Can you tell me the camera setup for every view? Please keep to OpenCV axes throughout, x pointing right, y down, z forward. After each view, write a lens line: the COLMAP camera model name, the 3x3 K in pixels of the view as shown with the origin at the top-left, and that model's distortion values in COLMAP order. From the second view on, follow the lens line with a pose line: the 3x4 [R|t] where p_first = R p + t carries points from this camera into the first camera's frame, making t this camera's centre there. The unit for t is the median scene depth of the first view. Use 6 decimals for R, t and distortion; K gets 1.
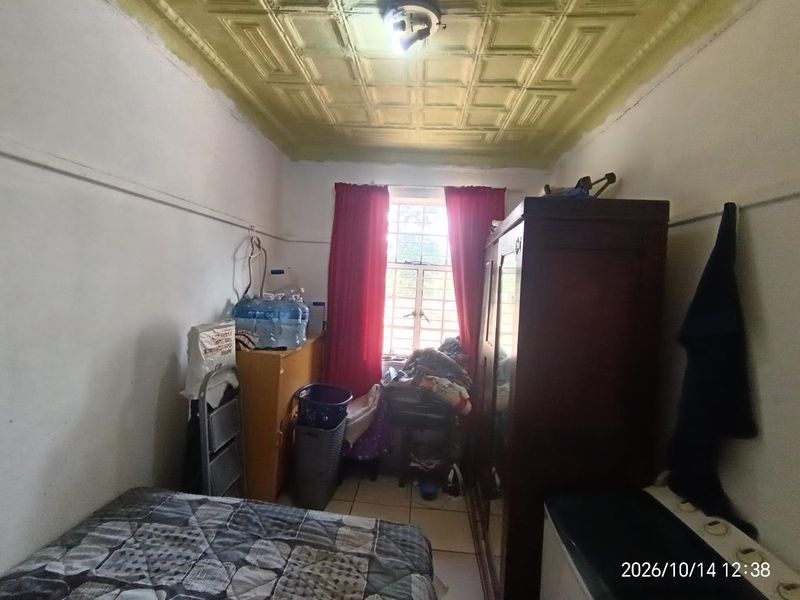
lens RADIAL K [[379.9, 0, 398.3], [0, 379.9, 296.9], [0, 0, 1]] dist [0.001089, -0.000883]
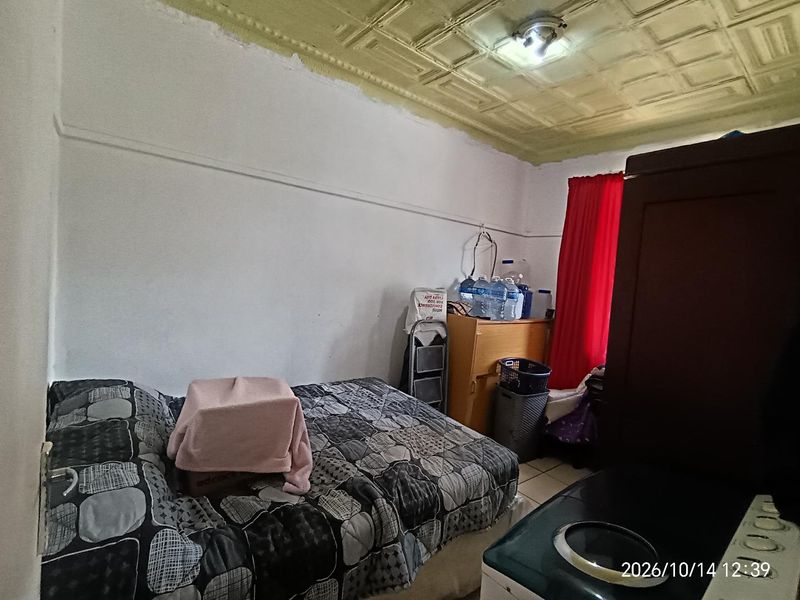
lens RADIAL K [[379.9, 0, 397.3], [0, 379.9, 298.2], [0, 0, 1]] dist [0.001089, -0.000883]
pose [[0.672378, 0.053864, -0.738245, 0.509433], [-0.081202, 0.996697, -0.001236, 0.117249], [0.735740, 0.060777, 0.674531, -0.076761]]
